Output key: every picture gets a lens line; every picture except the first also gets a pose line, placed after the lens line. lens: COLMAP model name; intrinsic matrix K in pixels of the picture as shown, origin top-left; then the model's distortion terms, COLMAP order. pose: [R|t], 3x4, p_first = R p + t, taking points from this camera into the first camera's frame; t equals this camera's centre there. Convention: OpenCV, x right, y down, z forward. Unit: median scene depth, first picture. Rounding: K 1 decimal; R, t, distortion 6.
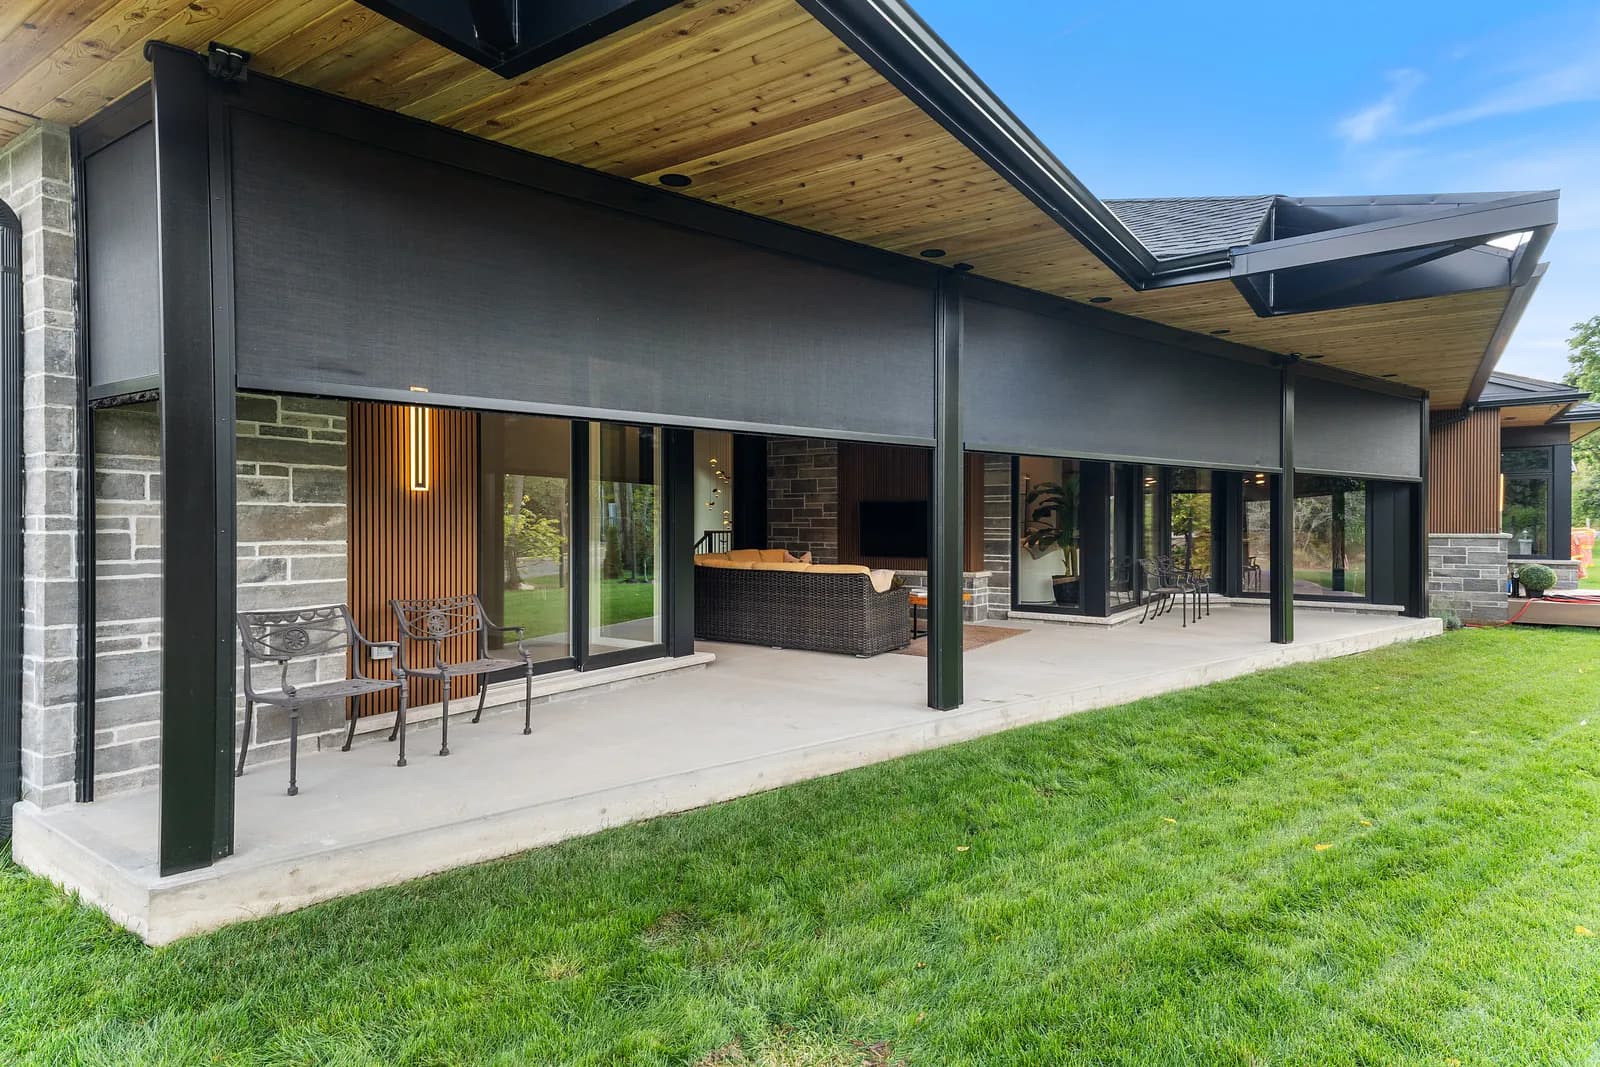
lens RADIAL K [[888.8, 0, 800.0], [0, 888.8, 533.5], [0, 0, 1]] dist [0.000081, -0.000729]
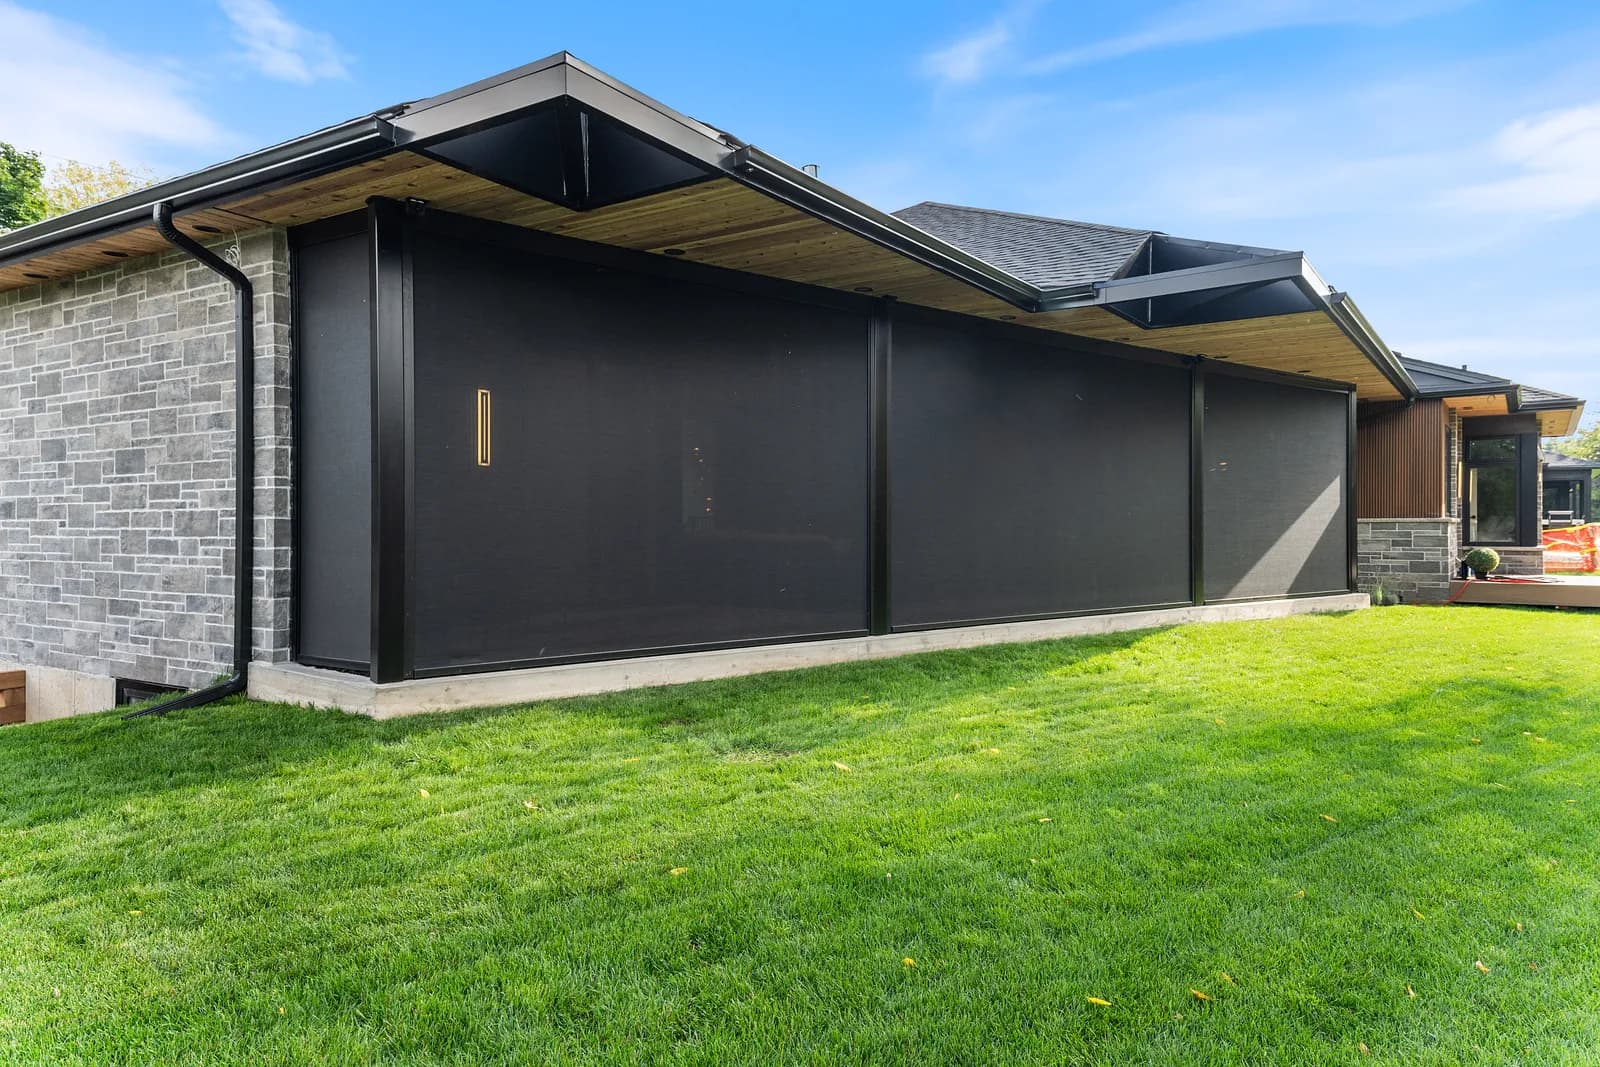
lens RADIAL K [[1030.4, 0, 800.0], [0, 1030.4, 533.5], [0, 0, 1]] dist [0.002880, 0.001239]
pose [[0.999992, 0.001168, 0.003815, 0.061361], [-0.001157, 0.999995, -0.003034, 0.073719], [-0.003818, 0.003029, 0.999988, -0.711508]]
